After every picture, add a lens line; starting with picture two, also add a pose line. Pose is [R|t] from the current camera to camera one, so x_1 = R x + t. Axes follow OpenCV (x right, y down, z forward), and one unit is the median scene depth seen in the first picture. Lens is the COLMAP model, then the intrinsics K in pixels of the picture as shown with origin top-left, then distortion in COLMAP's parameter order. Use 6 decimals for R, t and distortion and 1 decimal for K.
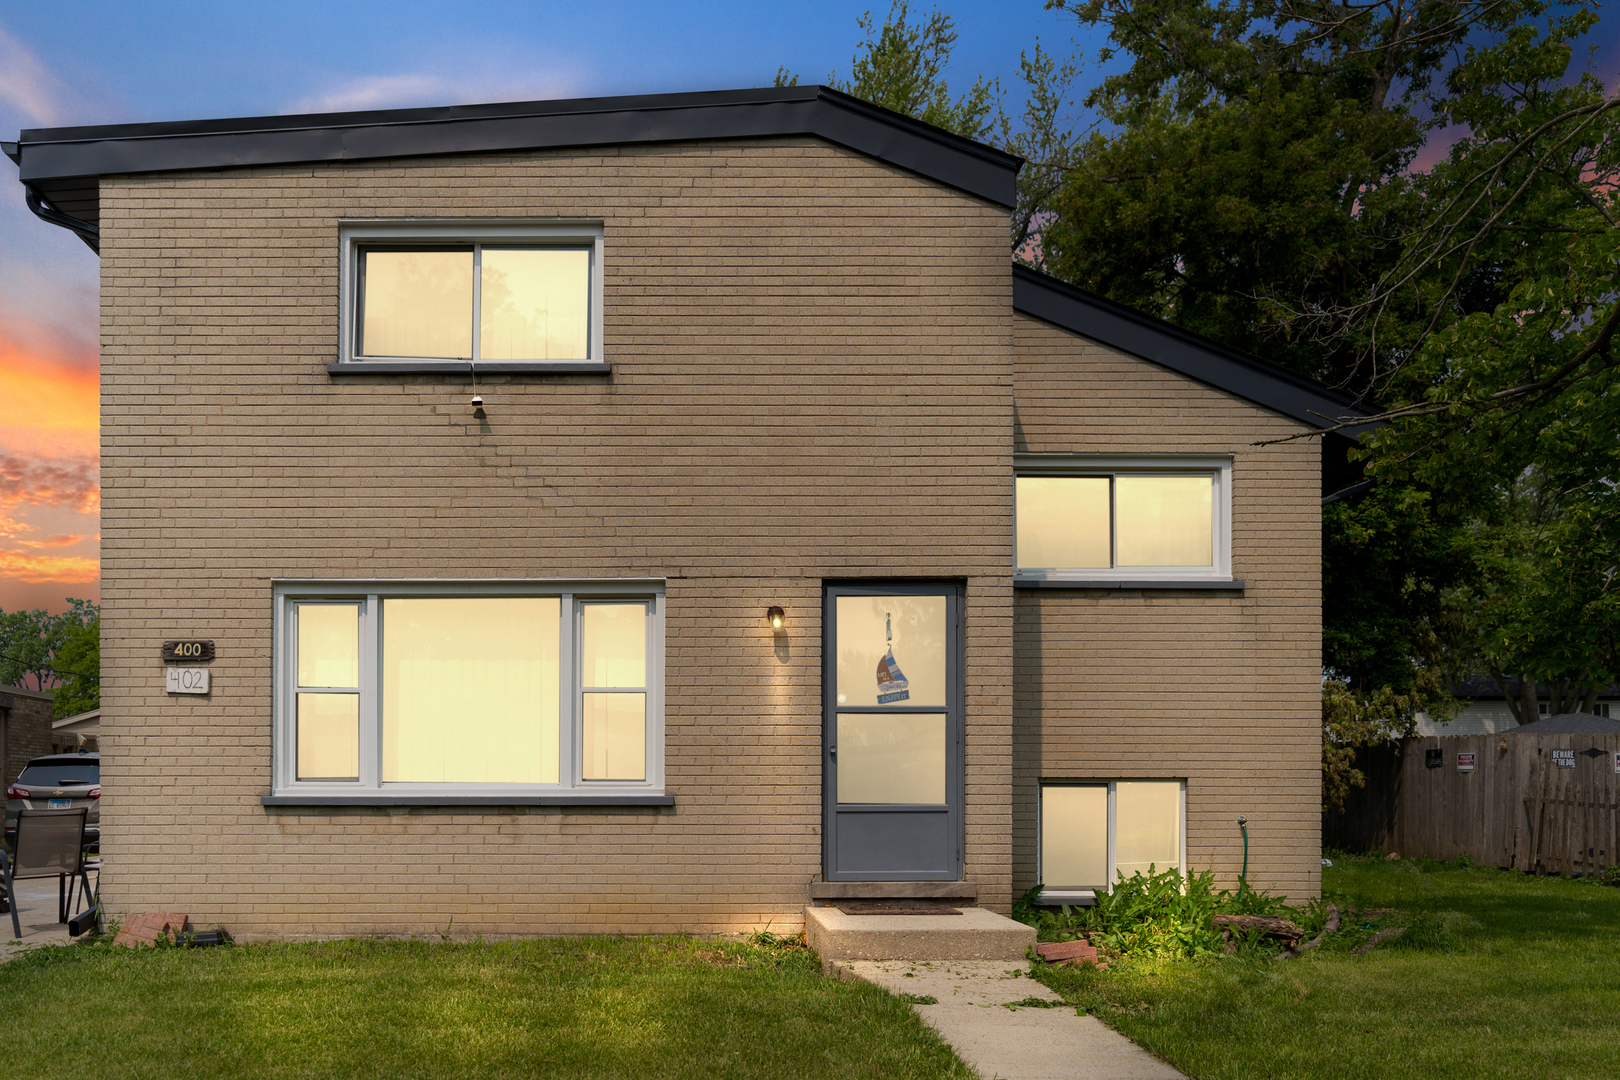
lens RADIAL K [[1208.6, 0, 809.0], [0, 1208.6, 543.9], [0, 0, 1]] dist [-0.002912, 0.004643]
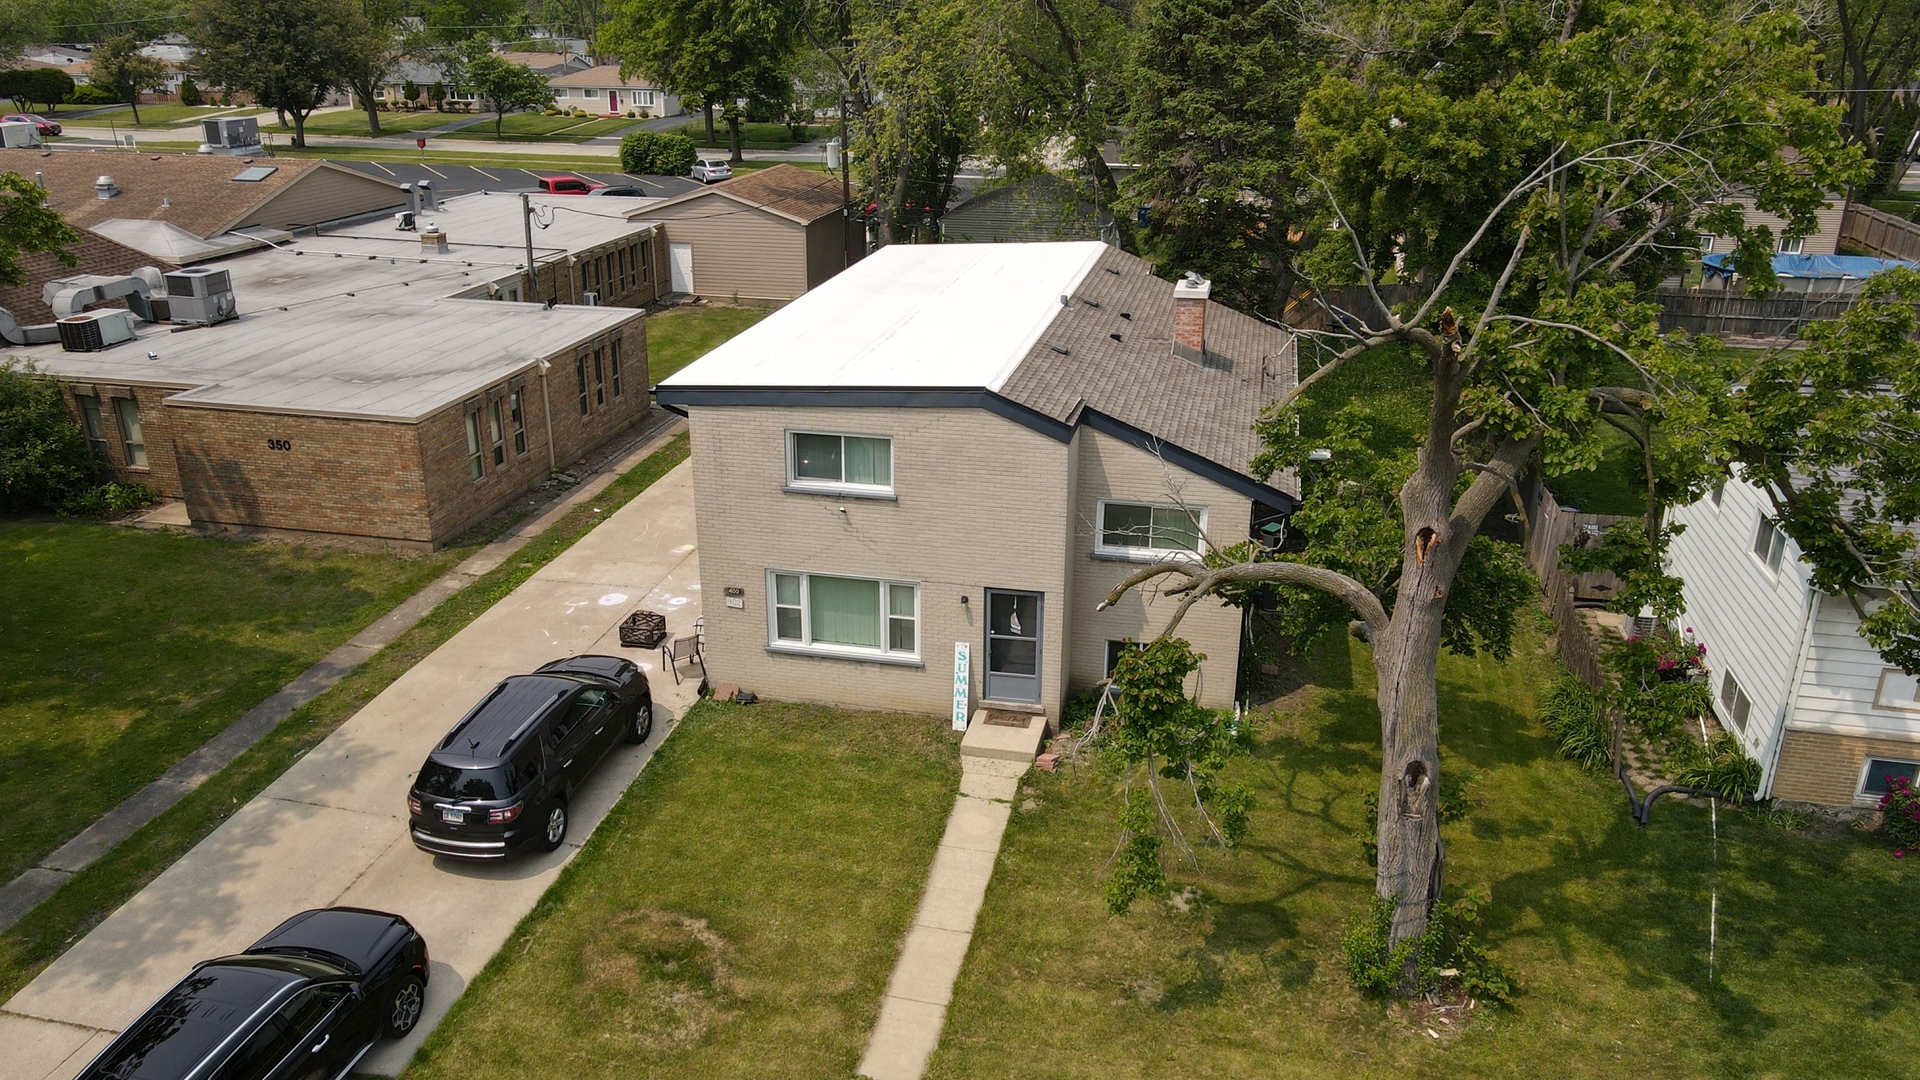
lens RADIAL K [[1411.0, 0, 964.7], [0, 1411.0, 541.4], [0, 0, 1]] dist [0.002054, 0.030486]
pose [[0.977231, 0.082279, -0.195576, 0.511019], [-0.007128, 0.933961, 0.357303, -1.049242], [0.212059, -0.347774, 0.913282, -1.520009]]
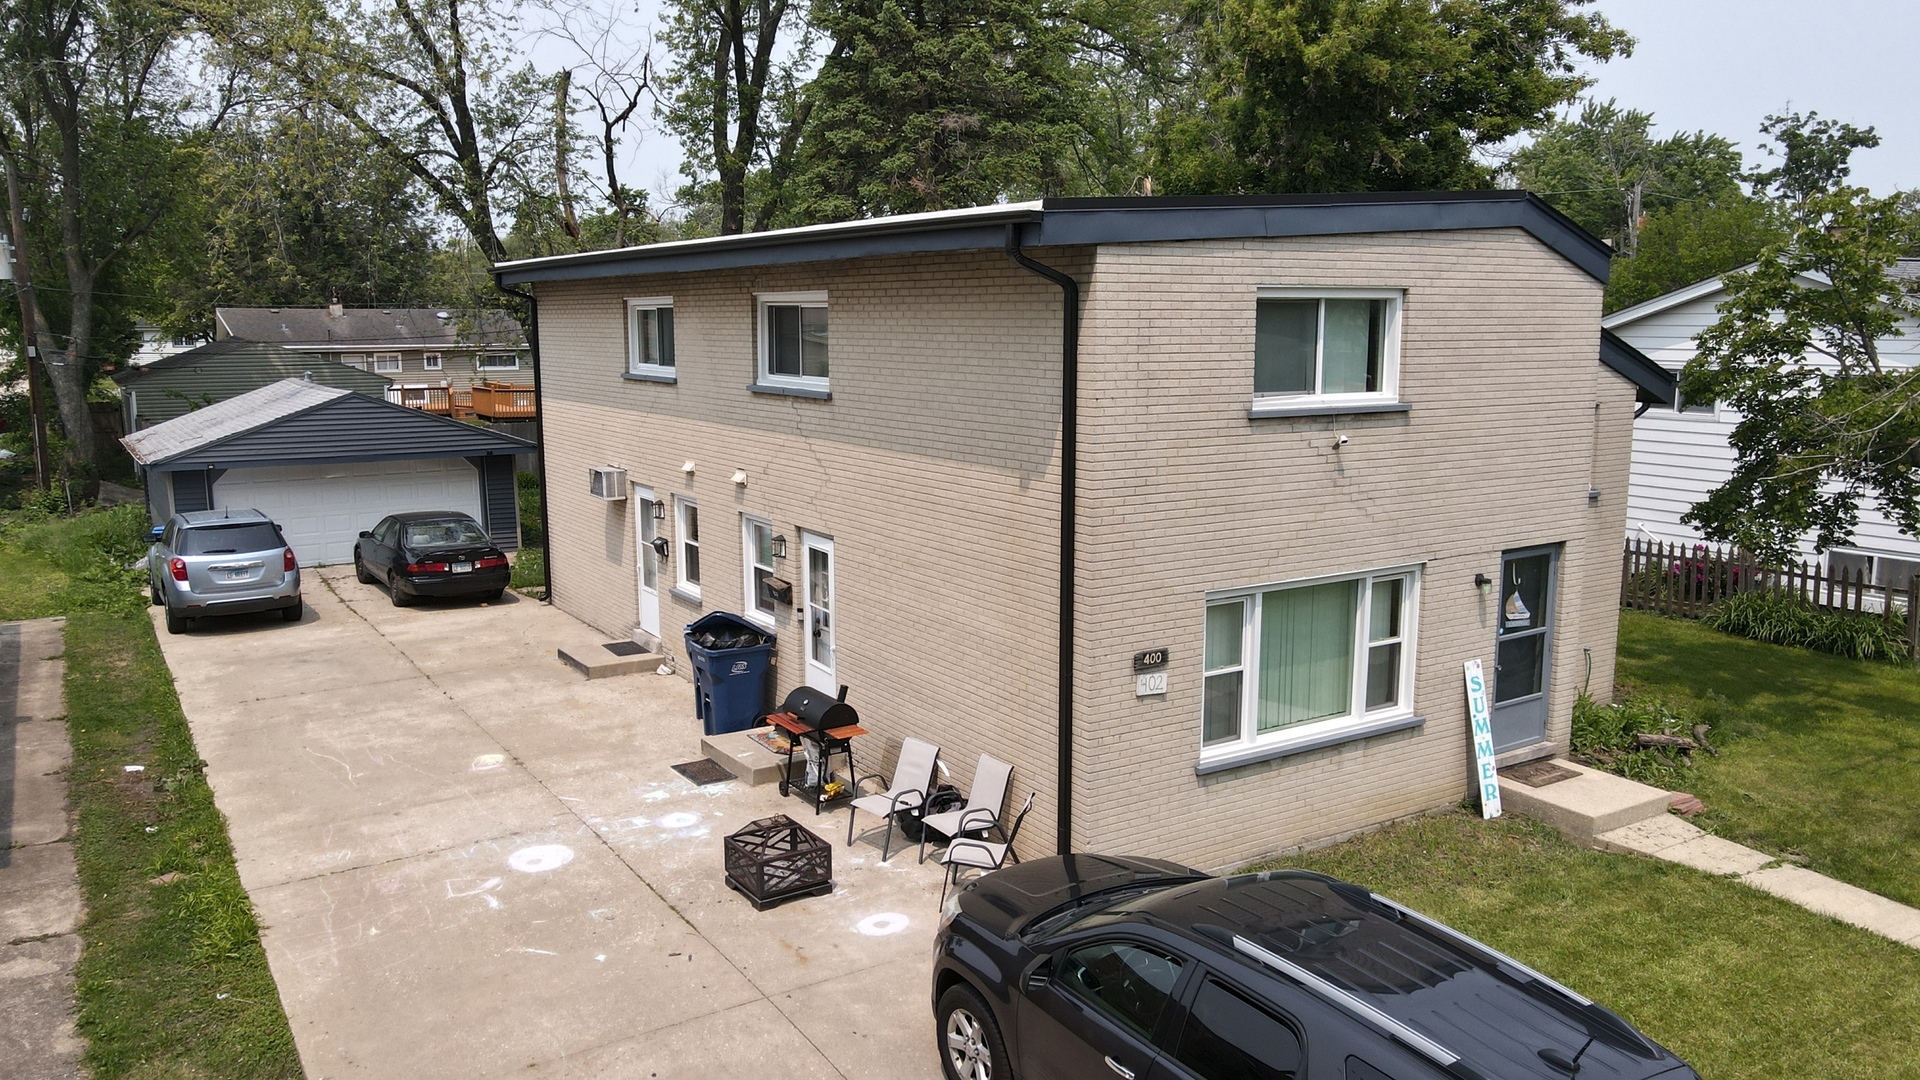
lens RADIAL K [[1411.0, 0, 948.7], [0, 1411.0, 551.4], [0, 0, 1]] dist [0.002054, 0.030486]
pose [[0.844368, -0.087787, 0.528523, -1.393828], [-0.000843, 0.986266, 0.165166, -0.240111], [-0.535763, -0.139906, 0.832697, -0.020841]]
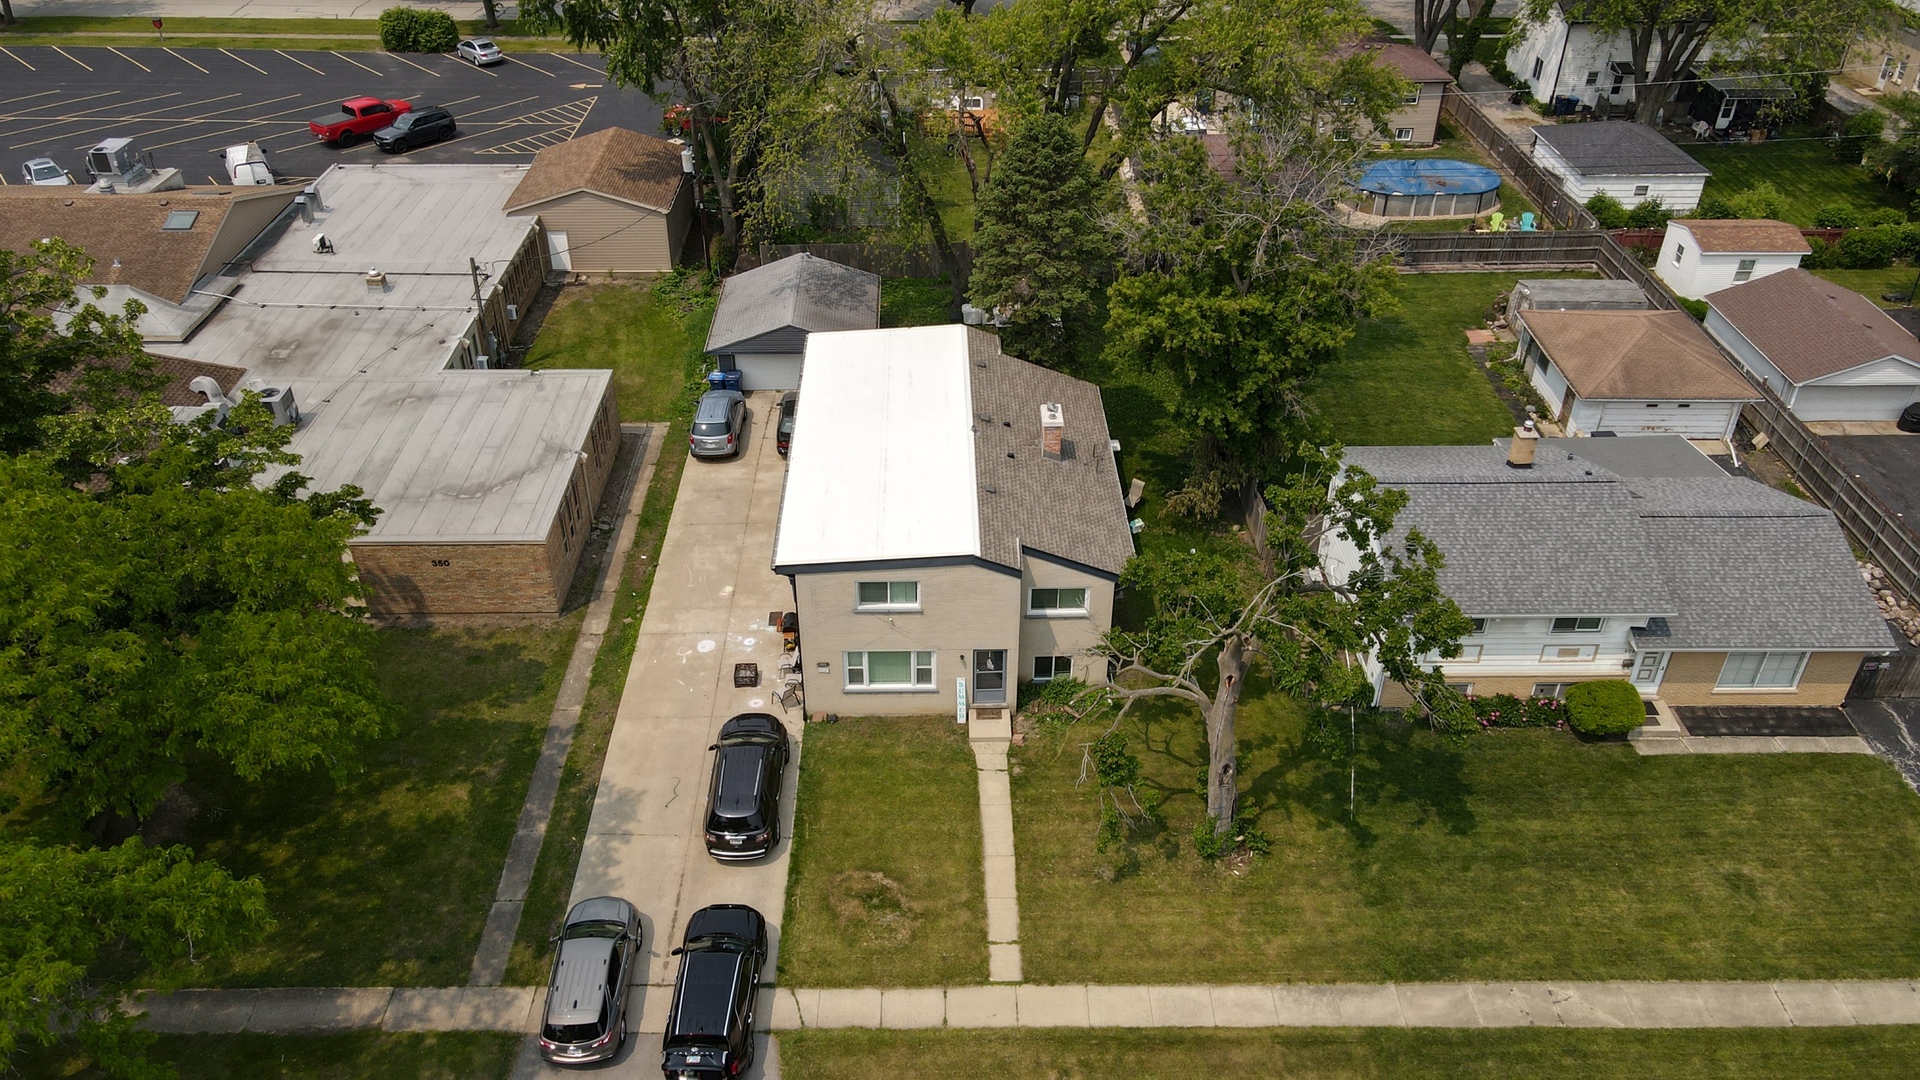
lens RADIAL K [[1411.0, 0, 957.4], [0, 1411.0, 537.9], [0, 0, 1]] dist [0.002054, 0.030486]
pose [[0.999791, -0.007442, 0.019056, -0.134414], [-0.004555, 0.827125, 0.561999, -3.062277], [-0.019944, -0.561968, 0.826918, -2.854193]]
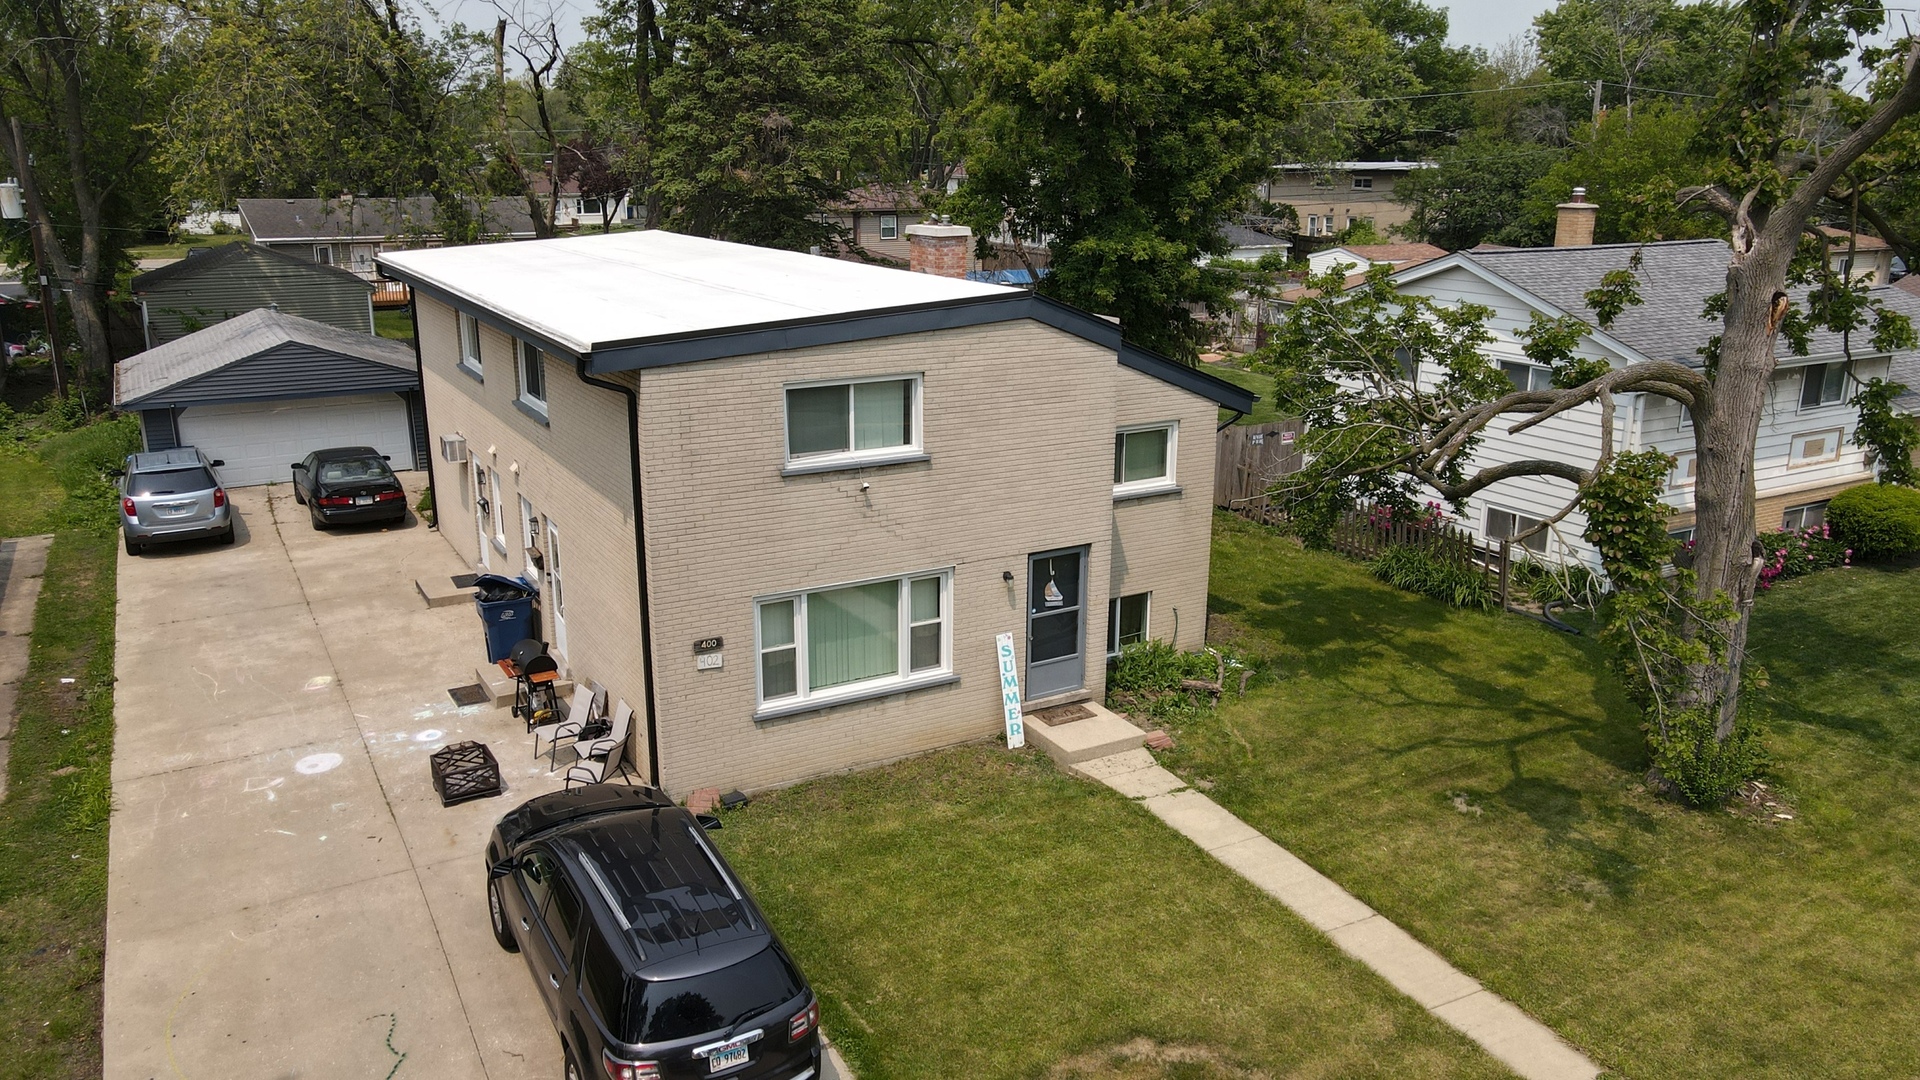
lens RADIAL K [[1411.0, 0, 946.0], [0, 1411.0, 552.4], [0, 0, 1]] dist [0.002054, 0.030486]
pose [[0.873009, -0.131822, 0.469551, -1.131768], [-0.004424, 0.960599, 0.277903, -0.583125], [-0.487684, -0.244689, 0.838028, -0.780892]]
